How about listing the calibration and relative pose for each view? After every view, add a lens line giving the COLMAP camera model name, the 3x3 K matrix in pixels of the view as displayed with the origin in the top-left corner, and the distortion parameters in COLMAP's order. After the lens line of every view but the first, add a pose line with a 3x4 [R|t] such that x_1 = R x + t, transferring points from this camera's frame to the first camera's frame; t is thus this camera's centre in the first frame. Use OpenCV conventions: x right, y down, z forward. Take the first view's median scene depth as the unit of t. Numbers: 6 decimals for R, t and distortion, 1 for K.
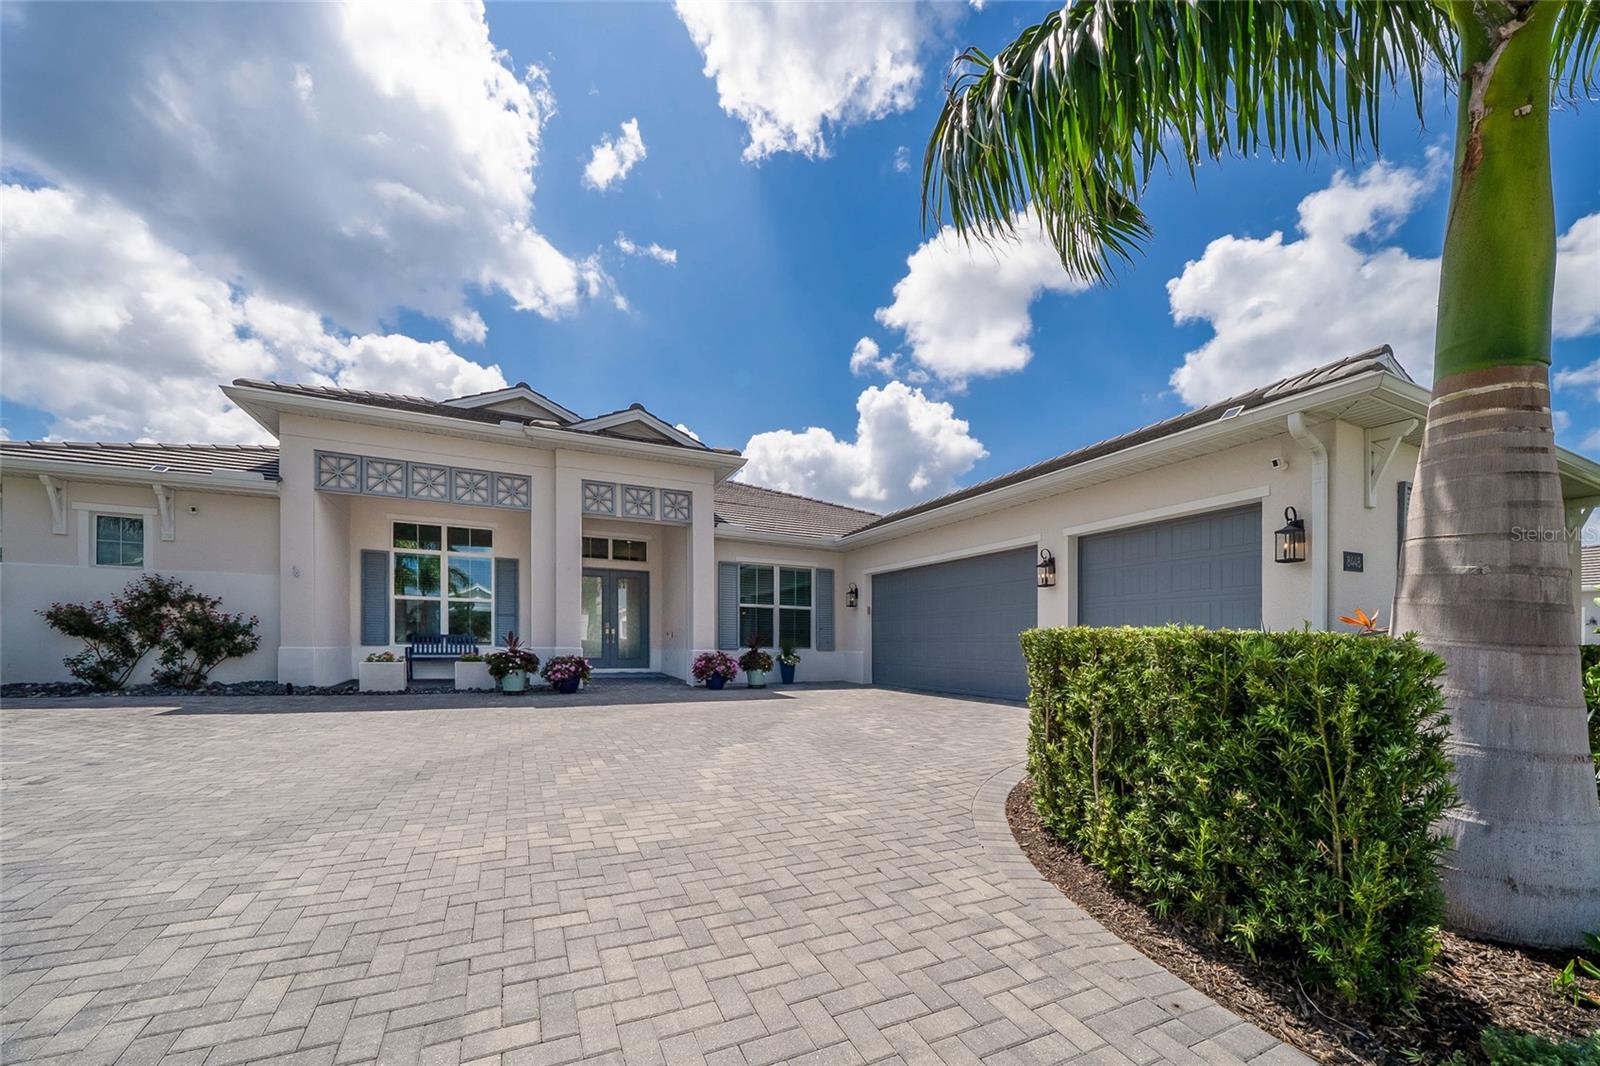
lens RADIAL K [[624.8, 0, 784.7], [0, 624.8, 672.4], [0, 0, 1]] dist [-0.001060, -0.000011]
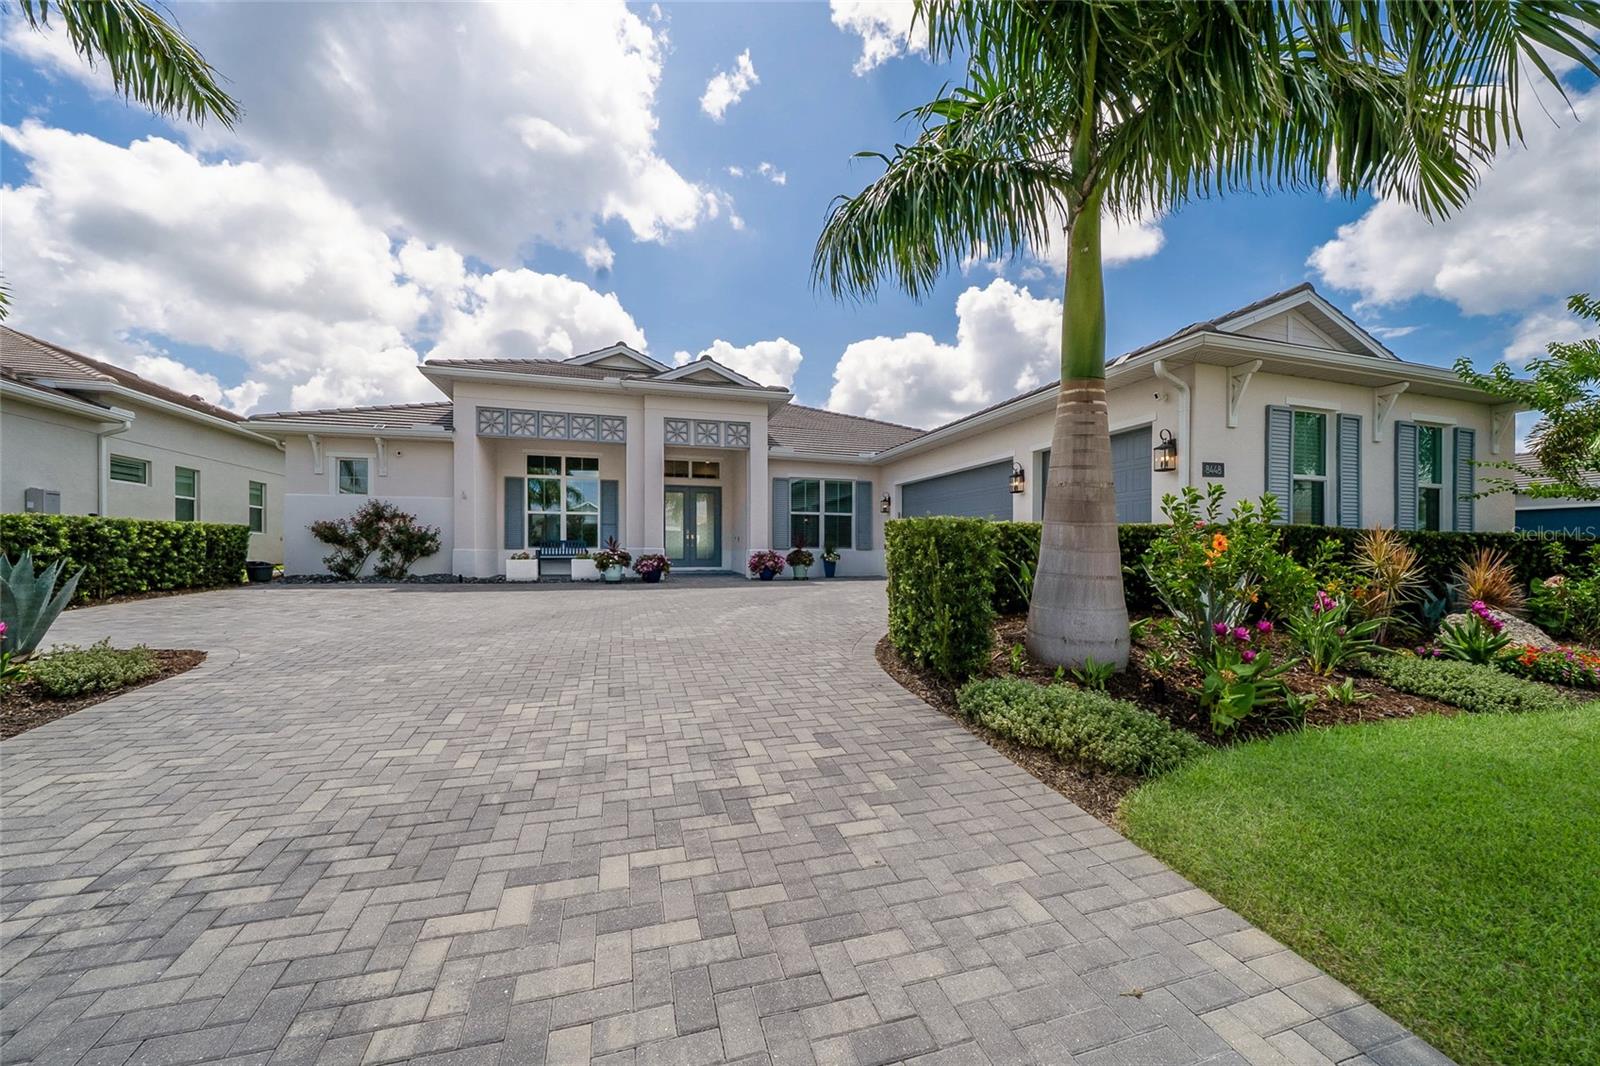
lens RADIAL K [[594.5, 0, 778.0], [0, 594.5, 573.2], [0, 0, 1]] dist [-0.001570, -0.000126]
pose [[0.988940, -0.005091, -0.148229, 0.086010], [0.003830, 0.999954, -0.008797, 0.022318], [0.148267, 0.008132, 0.988914, -0.170233]]
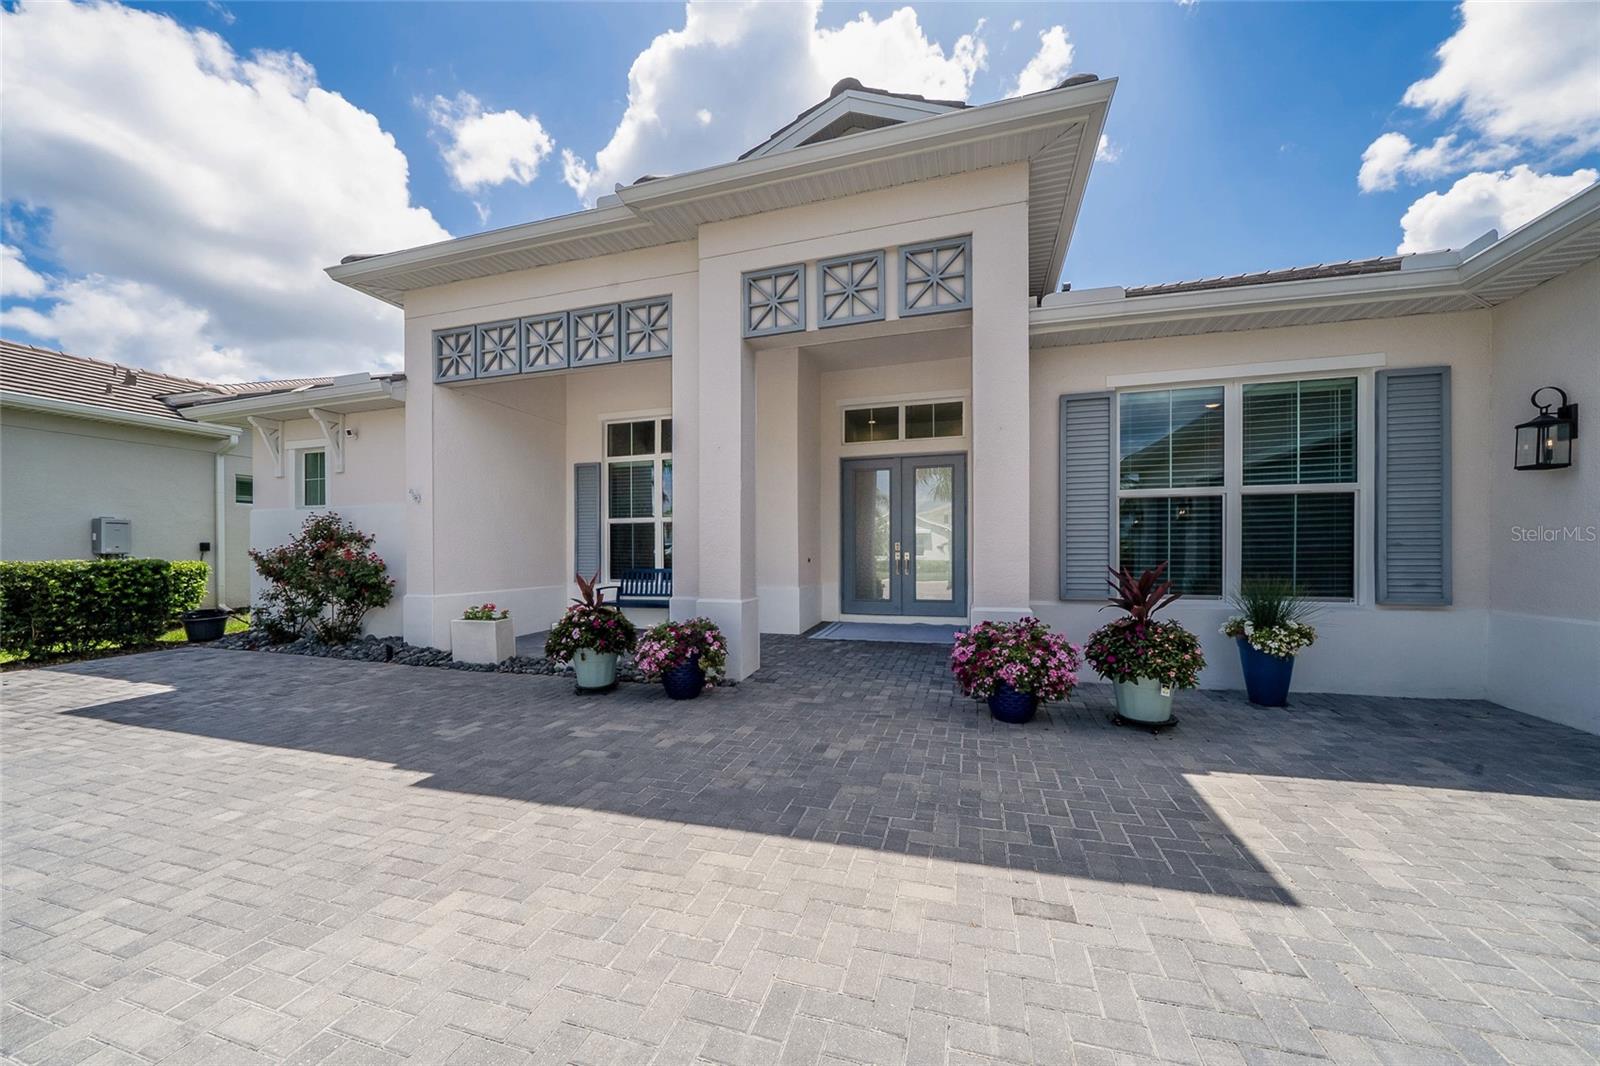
lens RADIAL K [[594.5, 0, 778.0], [0, 594.5, 573.2], [0, 0, 1]] dist [-0.001570, -0.000126]
pose [[0.755373, 0.002211, -0.655291, 0.017721], [-0.010671, 0.999903, -0.008927, -0.057390], [0.655208, 0.013736, 0.755324, 0.646389]]
